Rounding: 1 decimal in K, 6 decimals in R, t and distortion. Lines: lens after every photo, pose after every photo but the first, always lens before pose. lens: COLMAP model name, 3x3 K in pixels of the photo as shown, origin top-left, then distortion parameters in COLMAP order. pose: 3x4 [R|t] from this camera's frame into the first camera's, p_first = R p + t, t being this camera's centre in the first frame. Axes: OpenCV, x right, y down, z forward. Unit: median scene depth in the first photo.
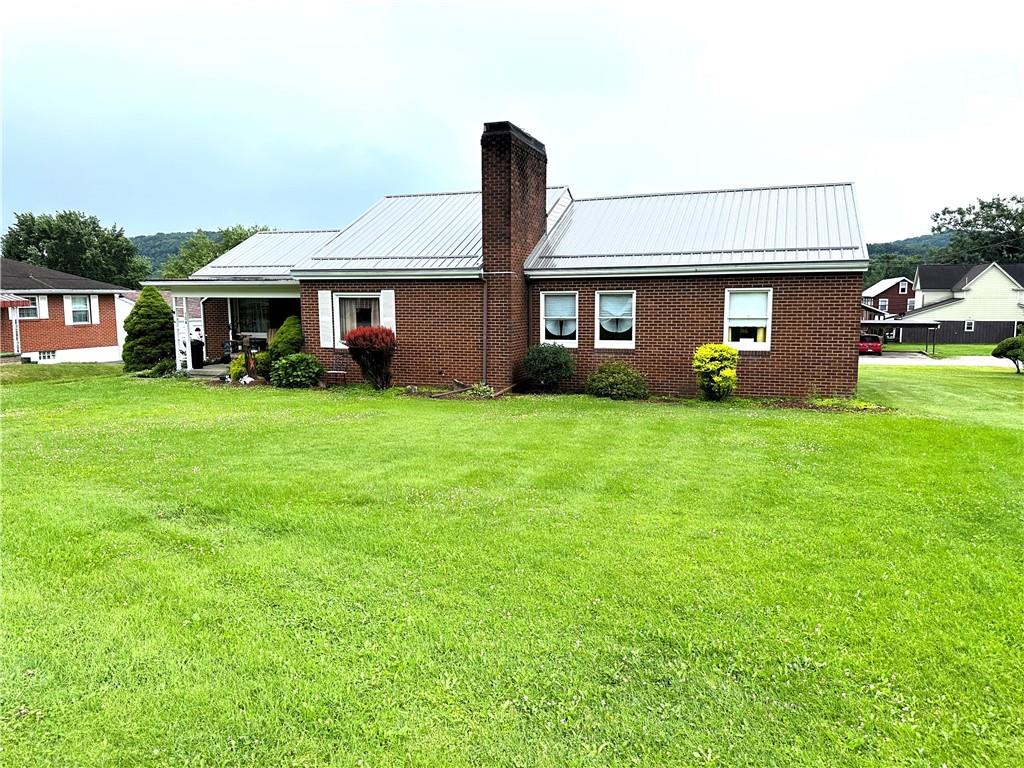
lens RADIAL K [[718.3, 0, 512.0], [0, 718.3, 384.0], [0, 0, 1]] dist [0.150236, -0.248421]
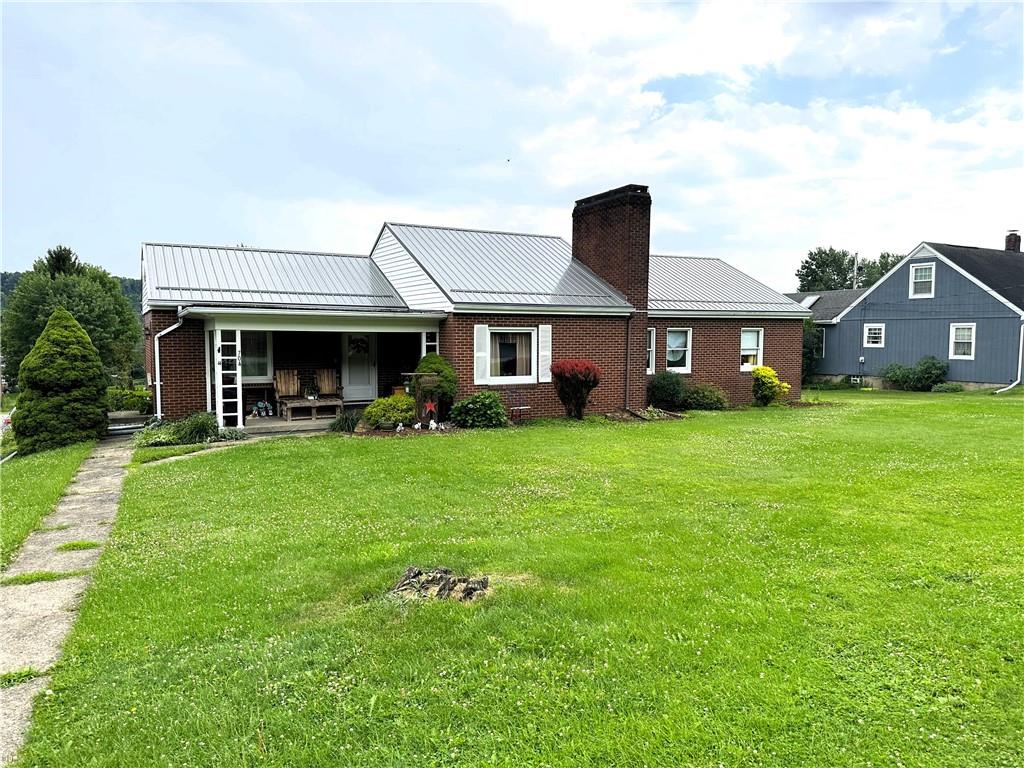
lens RADIAL K [[718.3, 0, 512.0], [0, 718.3, 384.0], [0, 0, 1]] dist [0.150236, -0.248421]
pose [[0.660987, -0.044057, 0.749103, -0.984531], [0.084064, 0.996339, -0.015579, -0.035124], [-0.745674, 0.073270, 0.662270, 0.371149]]
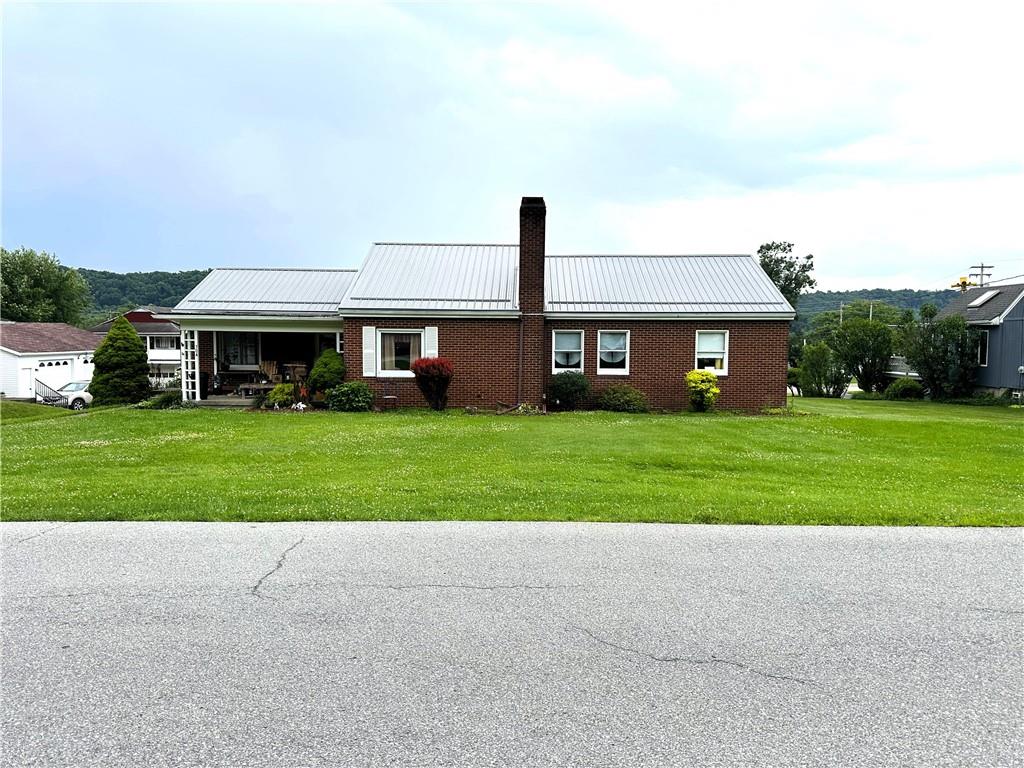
lens RADIAL K [[718.3, 0, 512.0], [0, 718.3, 384.0], [0, 0, 1]] dist [0.150236, -0.248421]
pose [[0.942908, -0.010804, 0.332879, -0.445917], [0.027465, 0.998592, -0.045387, 0.019968], [-0.331920, 0.051939, 0.941877, -0.145420]]
